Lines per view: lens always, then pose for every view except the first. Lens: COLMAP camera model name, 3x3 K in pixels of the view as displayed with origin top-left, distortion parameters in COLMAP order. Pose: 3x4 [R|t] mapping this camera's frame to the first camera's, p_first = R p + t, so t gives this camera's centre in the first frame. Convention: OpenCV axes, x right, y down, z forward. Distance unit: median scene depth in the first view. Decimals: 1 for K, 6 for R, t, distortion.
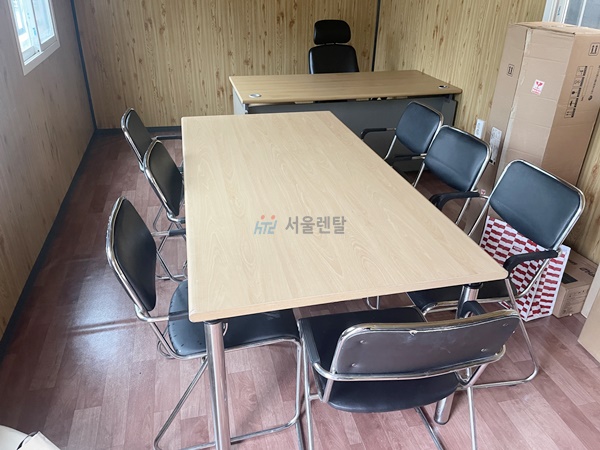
lens RADIAL K [[463.3, 0, 300.0], [0, 463.3, 225.0], [0, 0, 1]] dist [0.055030, -0.076764]
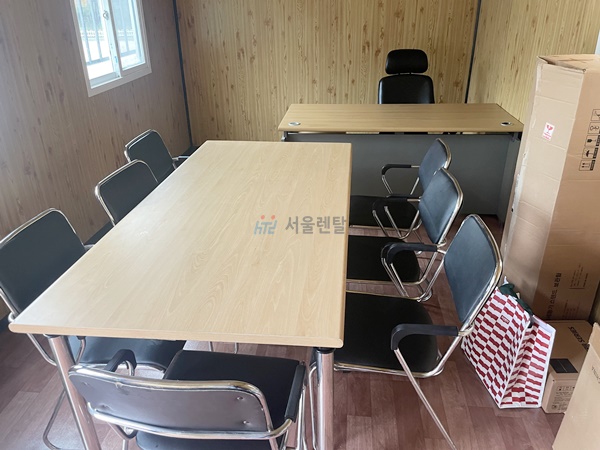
lens RADIAL K [[463.3, 0, 300.0], [0, 463.3, 225.0], [0, 0, 1]] dist [0.055030, -0.076764]
pose [[0.945362, 0.115222, -0.304983, 0.192782], [-0.129926, 0.991120, -0.028288, -0.024970], [0.299015, 0.066368, 0.951938, 0.042389]]
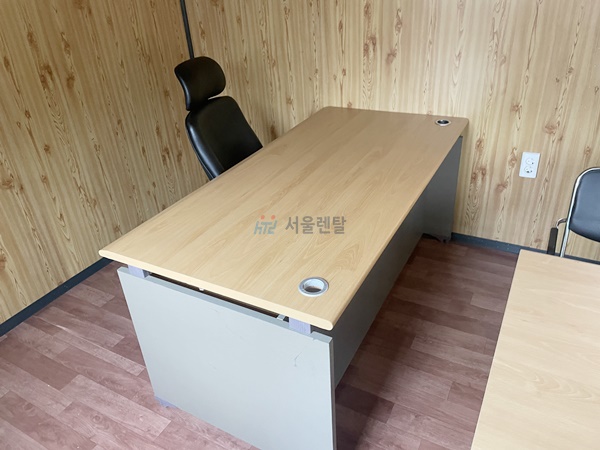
lens RADIAL K [[463.3, 0, 300.0], [0, 463.3, 225.0], [0, 0, 1]] dist [0.055030, -0.076764]
pose [[0.672154, -0.416741, 0.611993, -0.253382], [0.418147, 0.895785, 0.150738, -0.303318], [-0.611033, 0.154584, 0.776365, 0.550413]]
